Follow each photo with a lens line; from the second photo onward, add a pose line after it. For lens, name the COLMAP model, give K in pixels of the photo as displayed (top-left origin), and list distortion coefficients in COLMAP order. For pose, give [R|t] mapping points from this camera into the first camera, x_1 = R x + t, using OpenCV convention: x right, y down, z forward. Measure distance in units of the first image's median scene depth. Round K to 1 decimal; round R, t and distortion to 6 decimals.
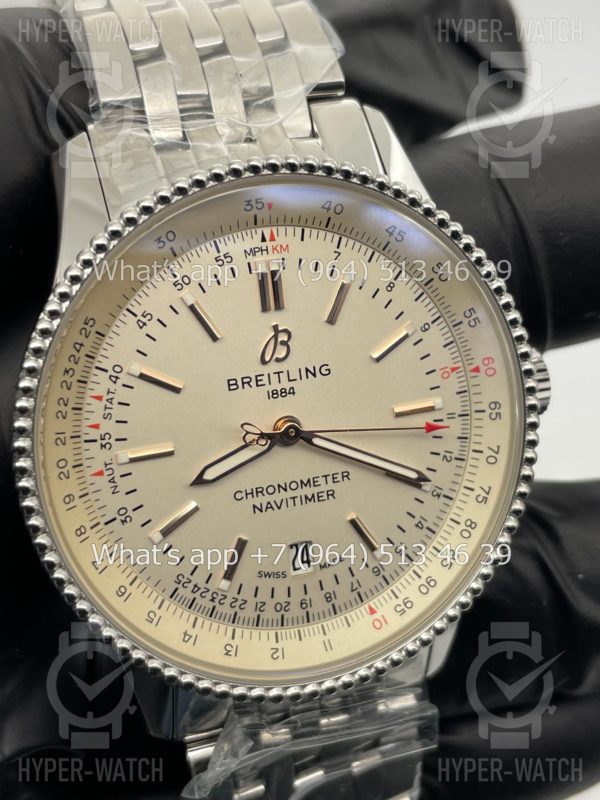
lens RADIAL K [[1273.7, 0, 304.3], [0, 1273.7, 397.5], [0, 0, 1]] dist [0.136805, 0.000000]
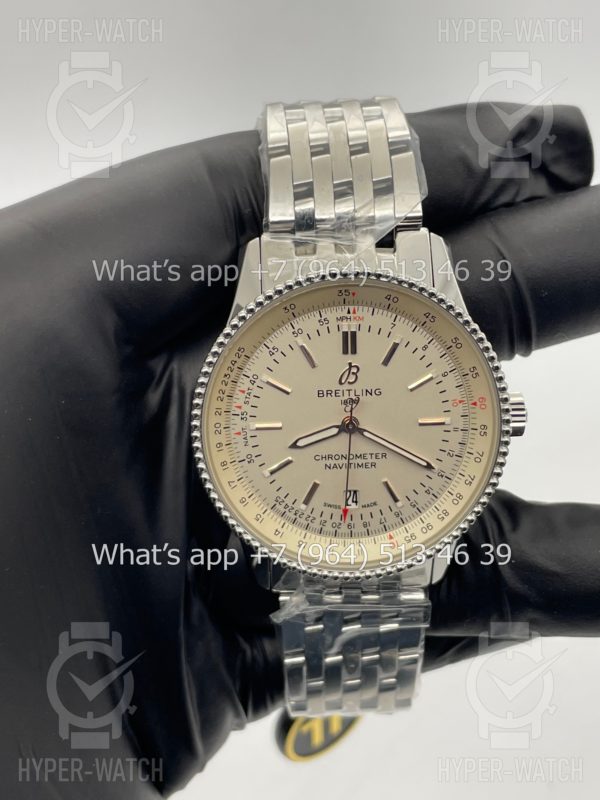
lens RADIAL K [[1273.7, 0, 300.6], [0, 1273.7, 406.1], [0, 0, 1]] dist [0.136805, 0.000000]
pose [[0.954832, 0.150063, -0.256468, 0.355267], [-0.128979, 0.986868, 0.097241, -0.154853], [0.267693, -0.059769, 0.961649, -0.648666]]
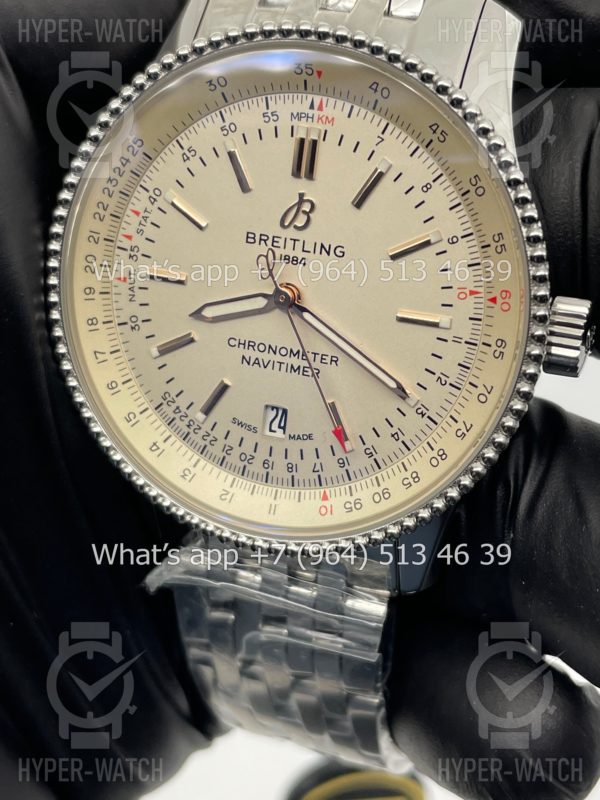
lens RADIAL K [[1273.7, 0, 300.6], [0, 1273.7, 399.7], [0, 0, 1]] dist [0.136805, 0.000000]
pose [[0.767326, 0.331984, -0.548633, 0.586983], [-0.293832, 0.942481, 0.159348, -0.063121], [0.569978, 0.038934, 0.820737, 0.164649]]
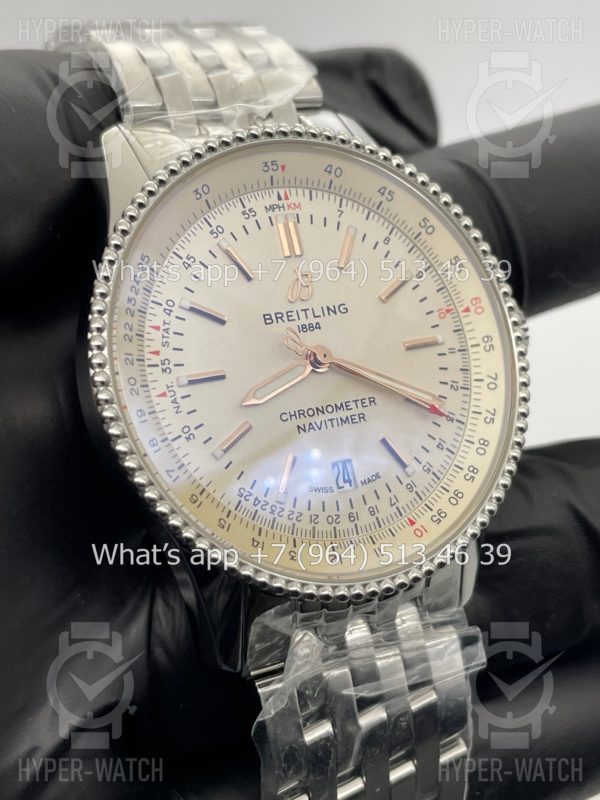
lens RADIAL K [[1273.7, 0, 302.1], [0, 1273.7, 398.8], [0, 0, 1]] dist [0.136805, 0.000000]
pose [[0.984841, -0.093631, 0.146016, -0.195331], [0.130438, 0.954656, -0.267614, 0.358372], [-0.114338, 0.282604, 0.952398, -0.058477]]
